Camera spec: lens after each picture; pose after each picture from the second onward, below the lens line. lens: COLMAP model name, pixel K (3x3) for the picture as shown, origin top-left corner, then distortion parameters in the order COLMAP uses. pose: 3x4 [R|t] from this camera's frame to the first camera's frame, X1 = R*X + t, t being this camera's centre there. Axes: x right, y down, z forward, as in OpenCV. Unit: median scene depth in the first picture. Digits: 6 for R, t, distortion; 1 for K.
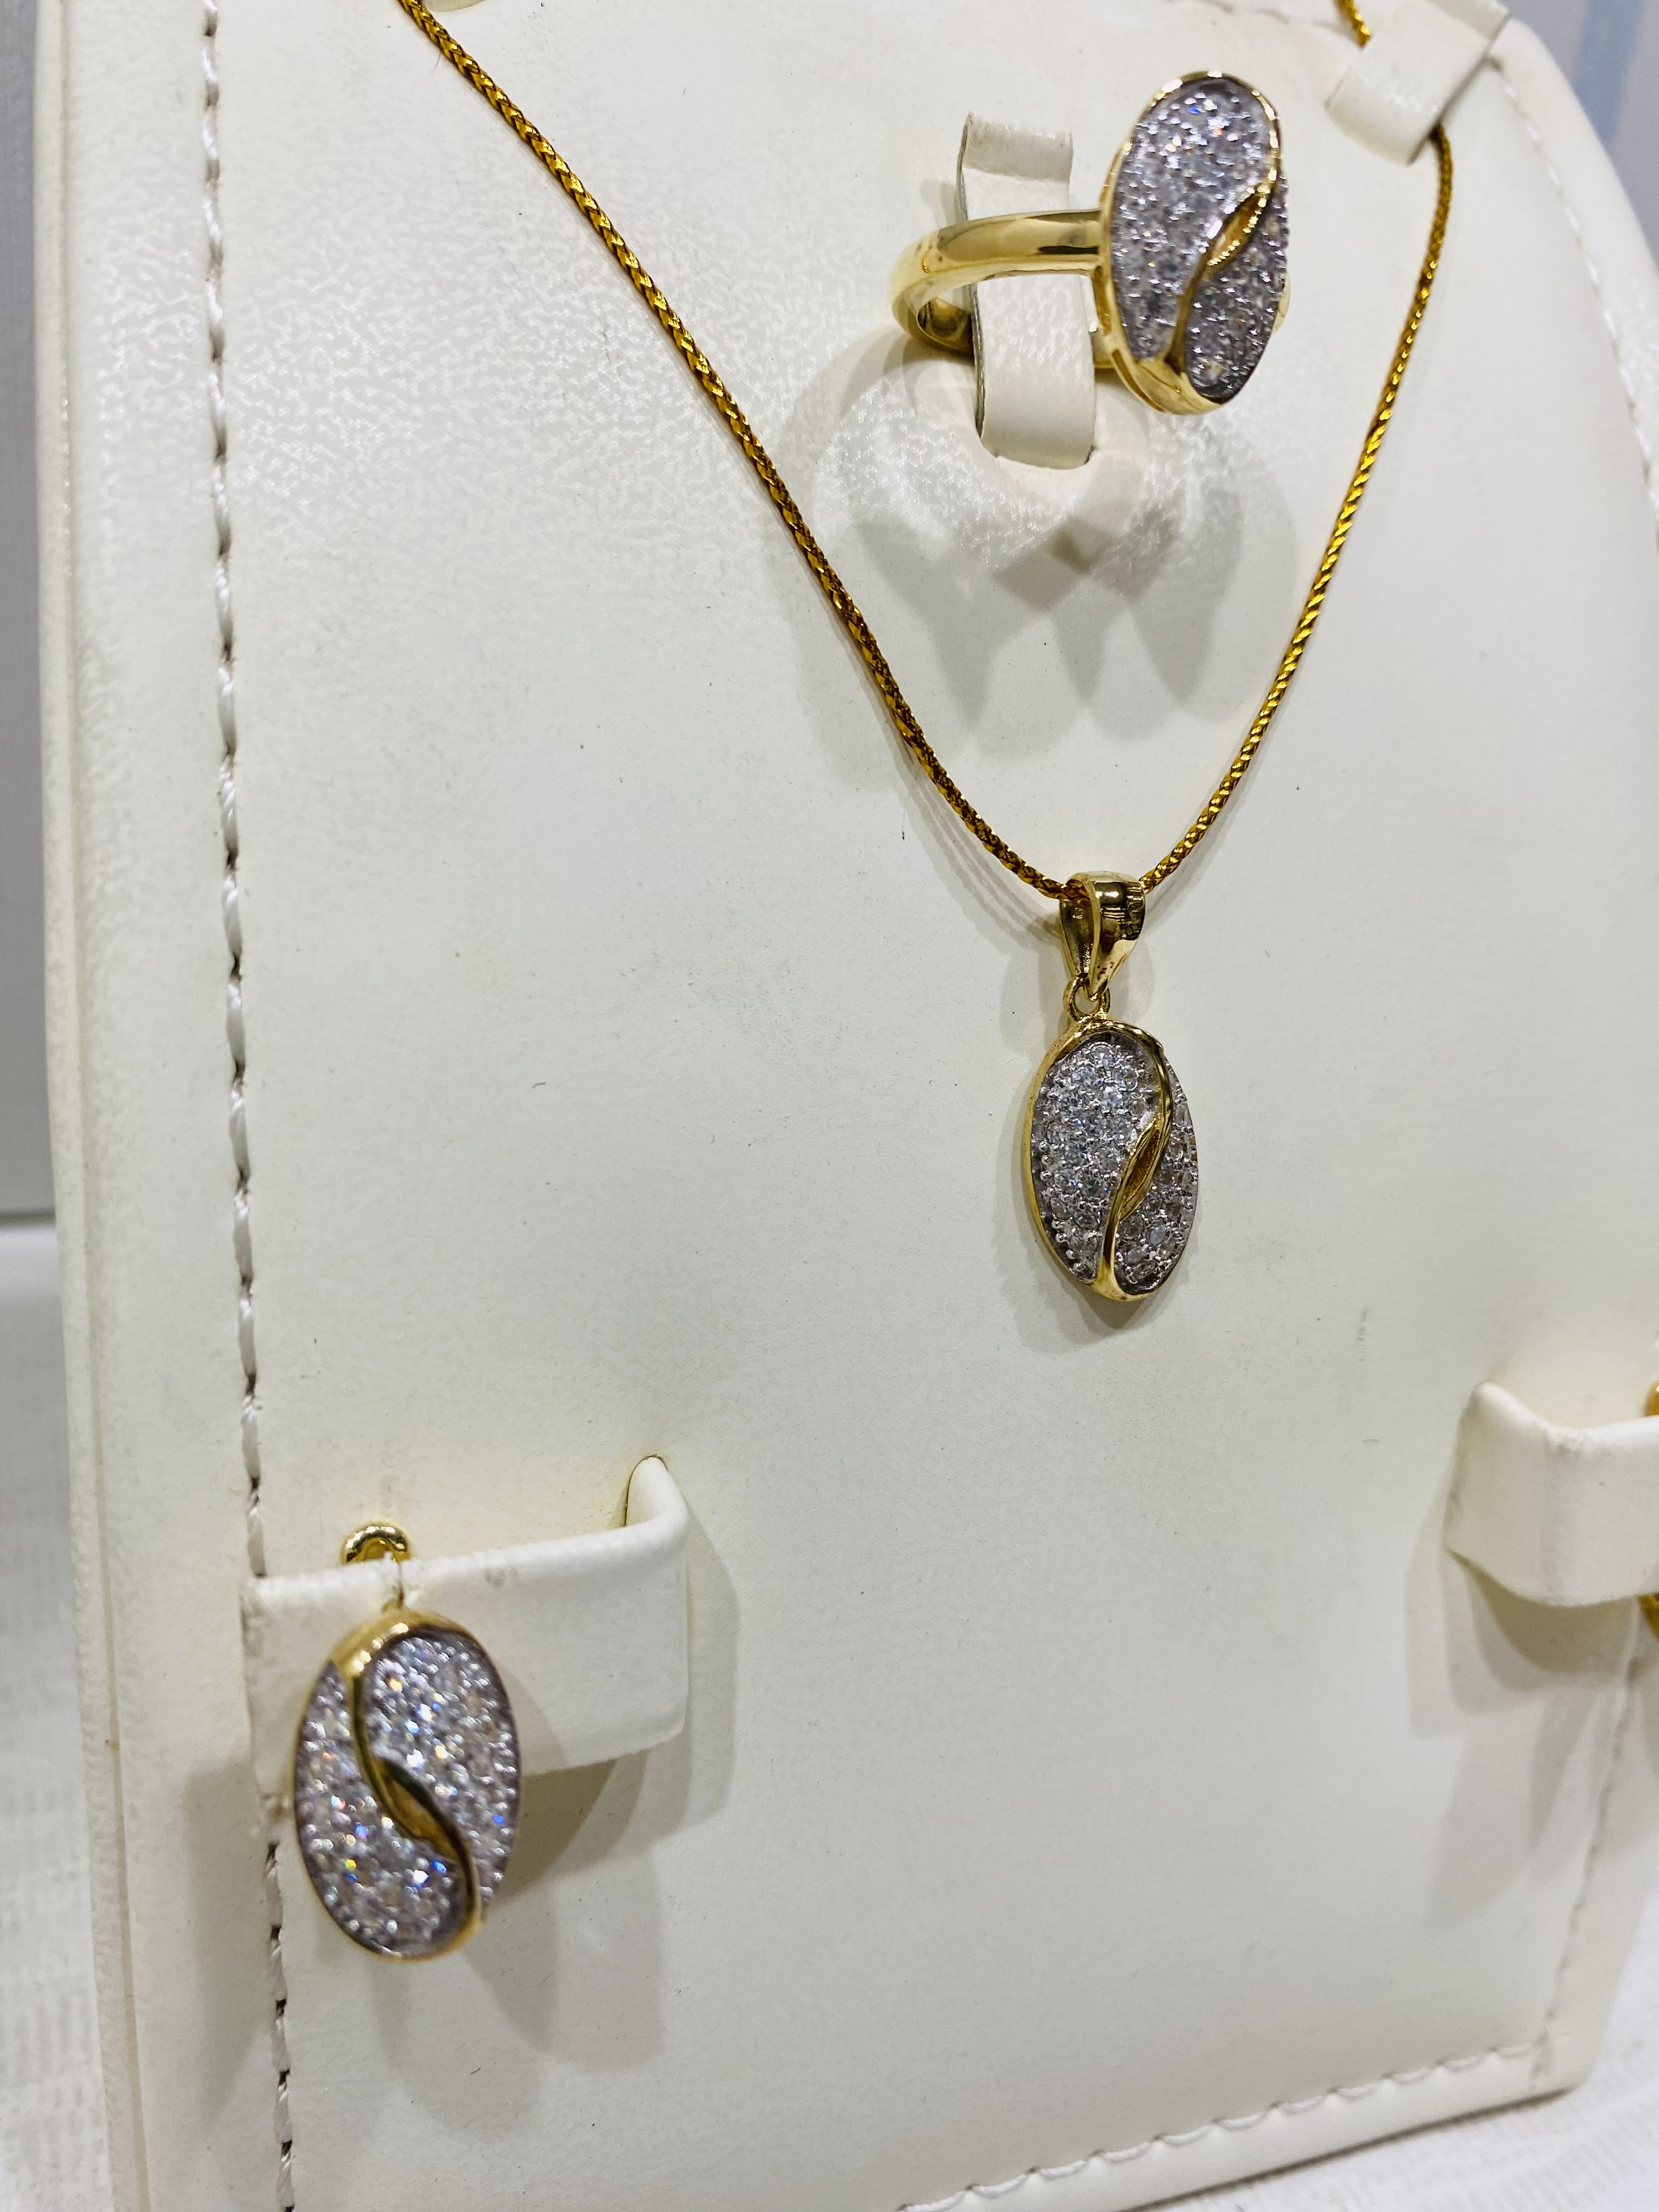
lens RADIAL K [[1807.4, 0, 862.3], [0, 1807.4, 1067.4], [0, 0, 1]] dist [-0.069553, 0.048430]
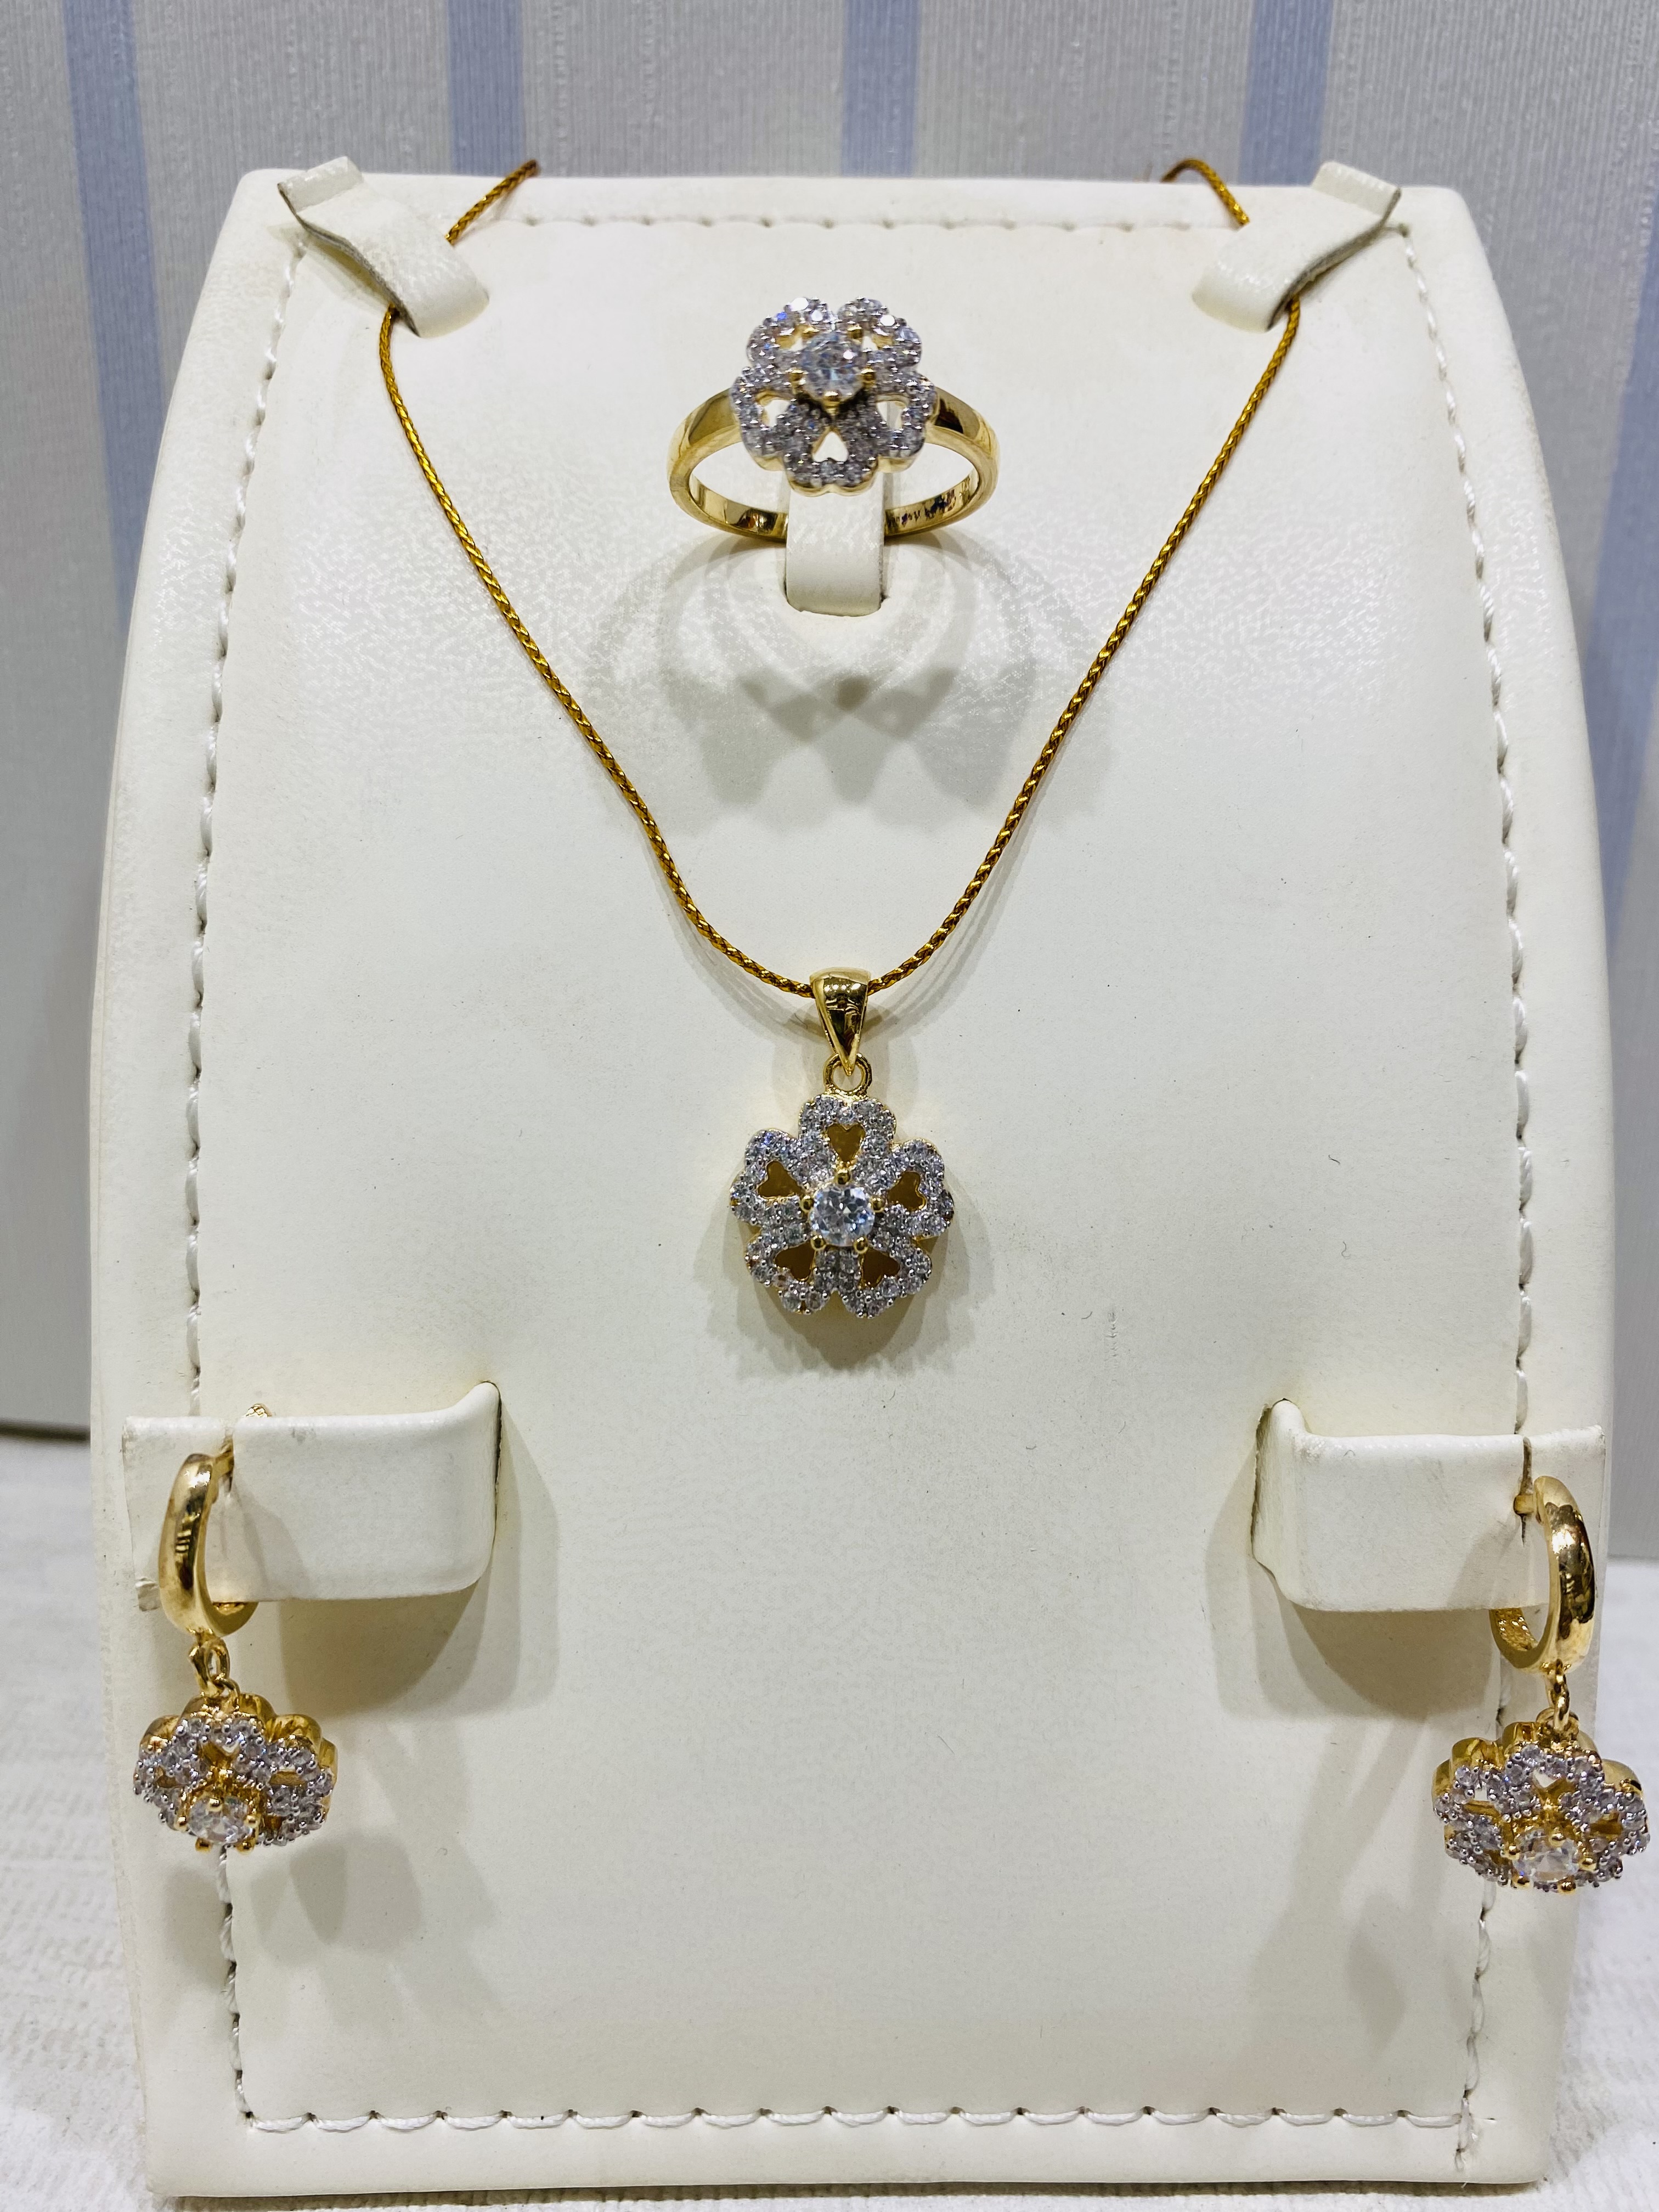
lens RADIAL K [[1807.4, 0, 838.7], [0, 1807.4, 1064.1], [0, 0, 1]] dist [-0.069553, 0.048430]
pose [[0.940949, -0.007482, -0.338466, 0.586745], [-0.031267, 0.993562, -0.108887, 0.128002], [0.337102, 0.113040, 0.934657, -0.155145]]
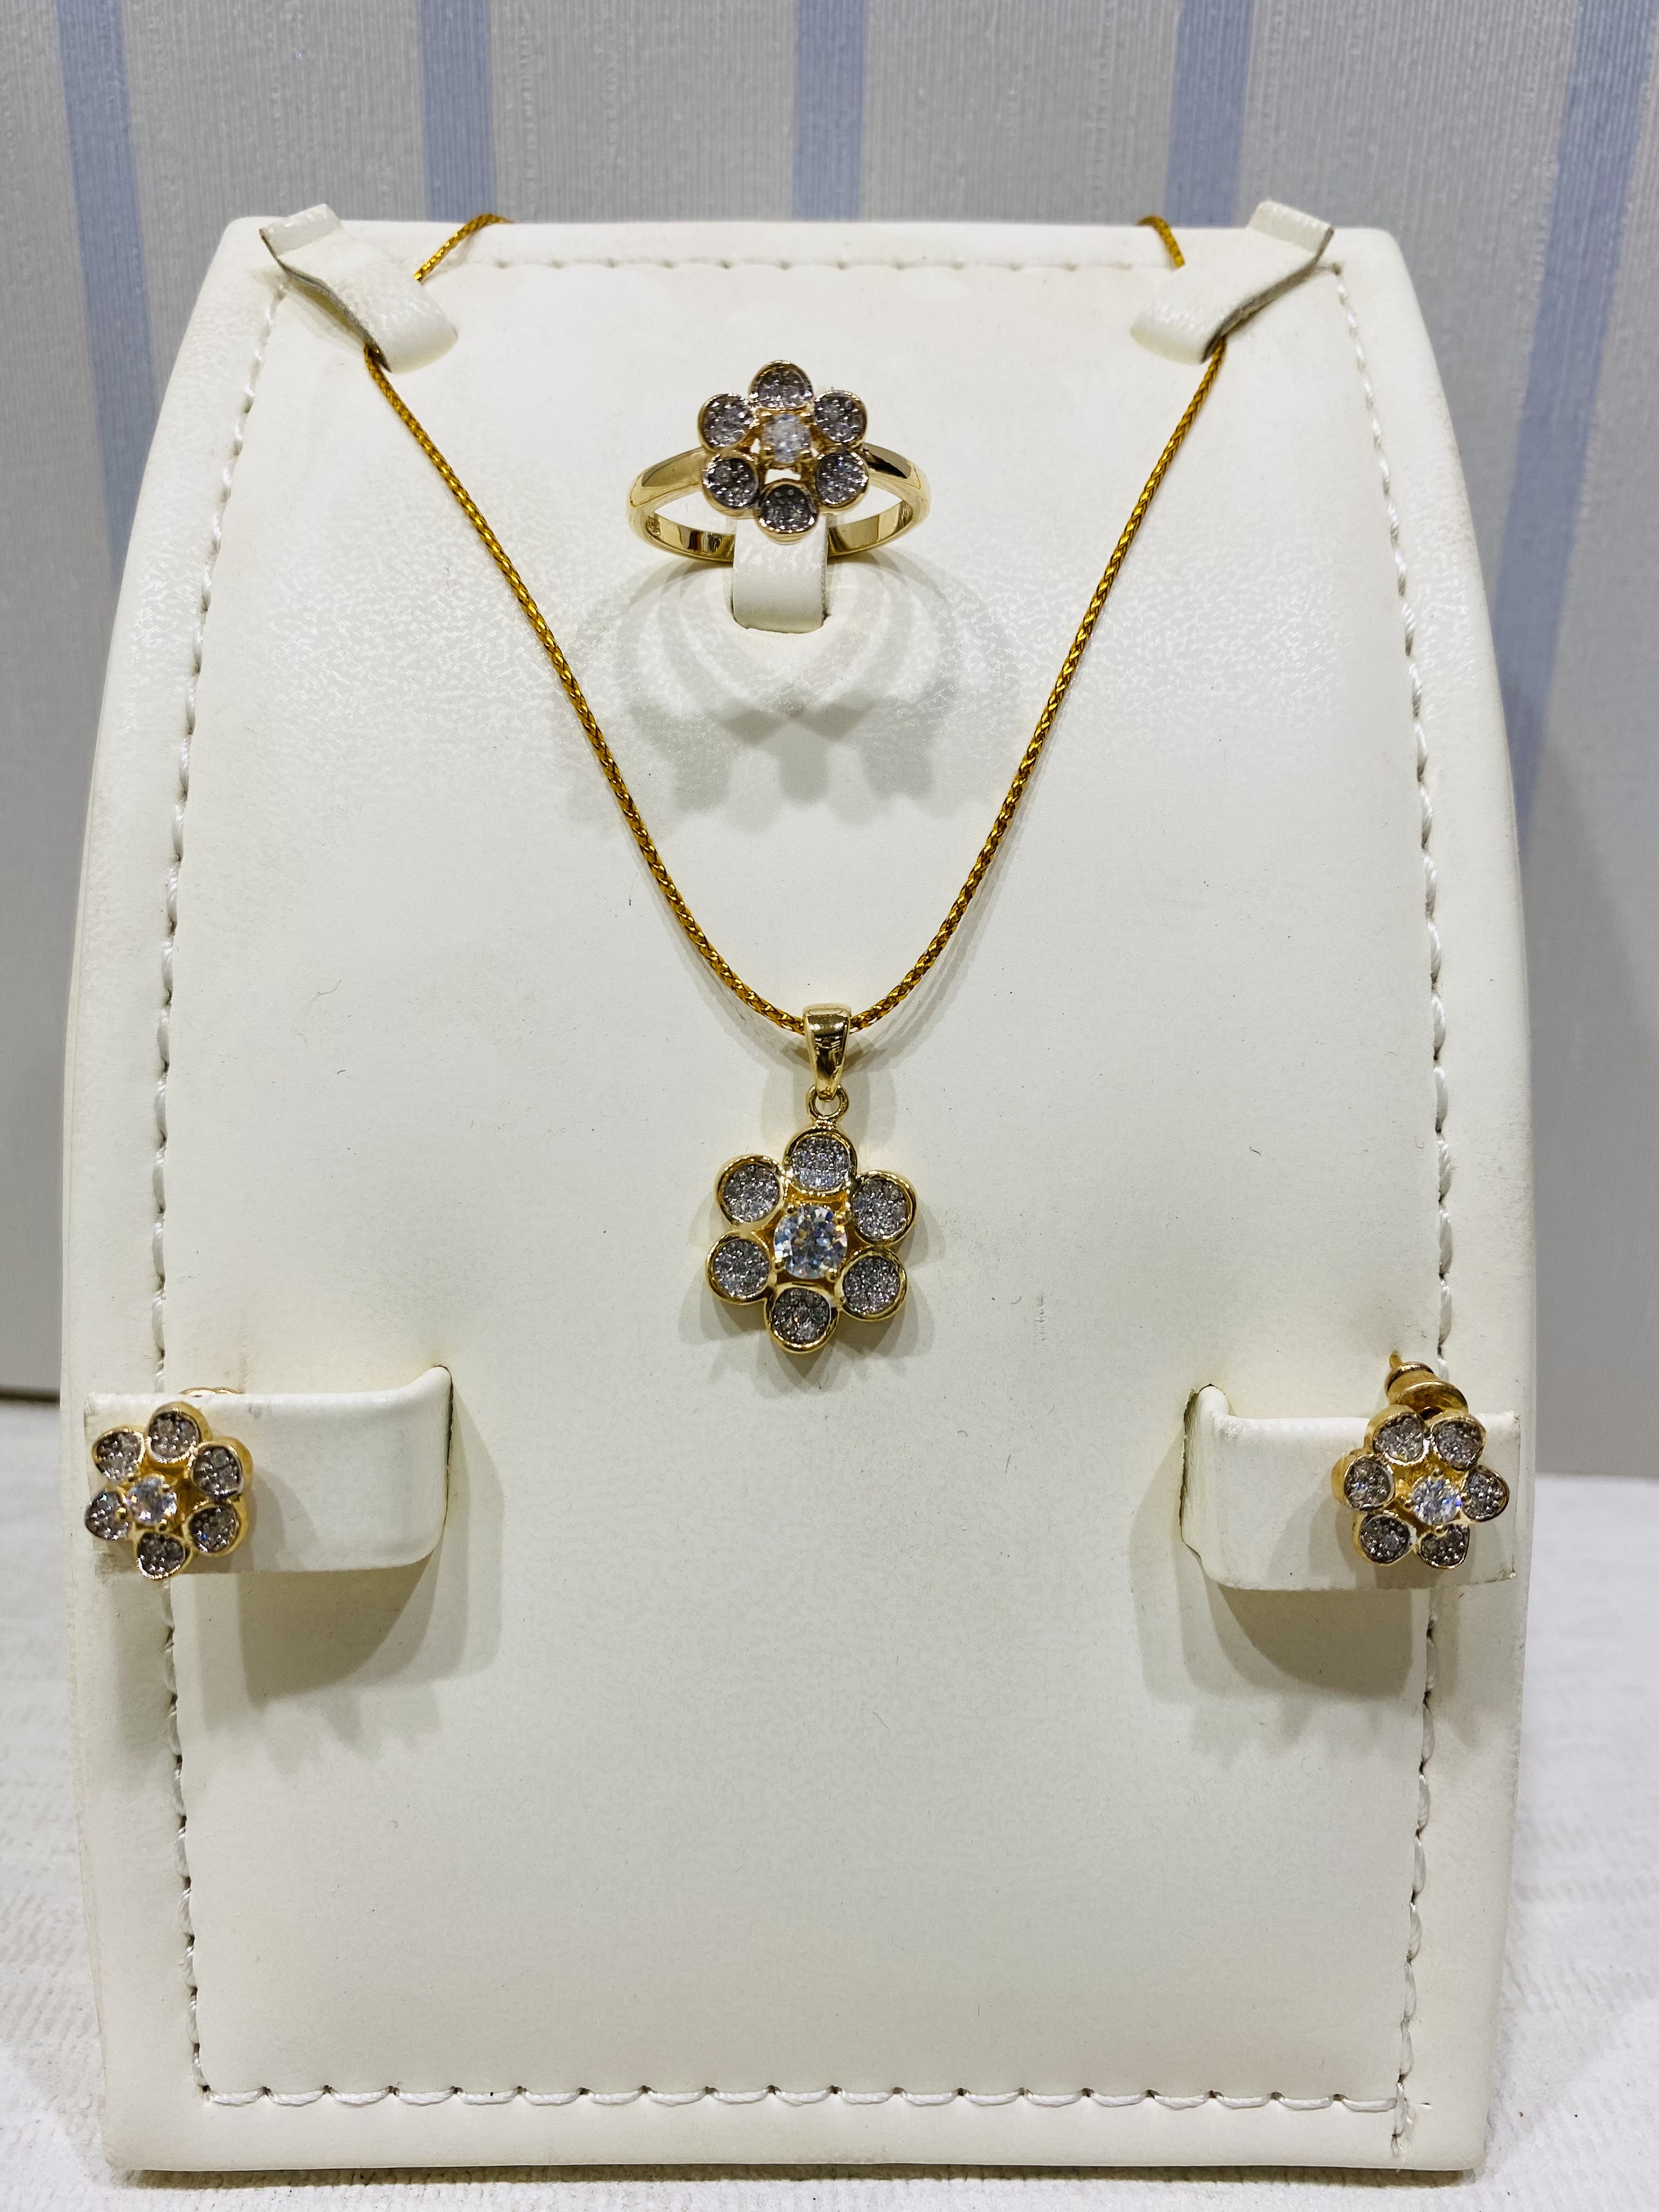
lens RADIAL K [[1807.4, 0, 841.3], [0, 1807.4, 1055.6], [0, 0, 1]] dist [-0.069553, 0.048430]
pose [[0.937375, -0.017022, -0.347906, 0.664345], [-0.033745, 0.989669, -0.139341, 0.172329], [0.346684, 0.142355, 0.927117, -0.178865]]
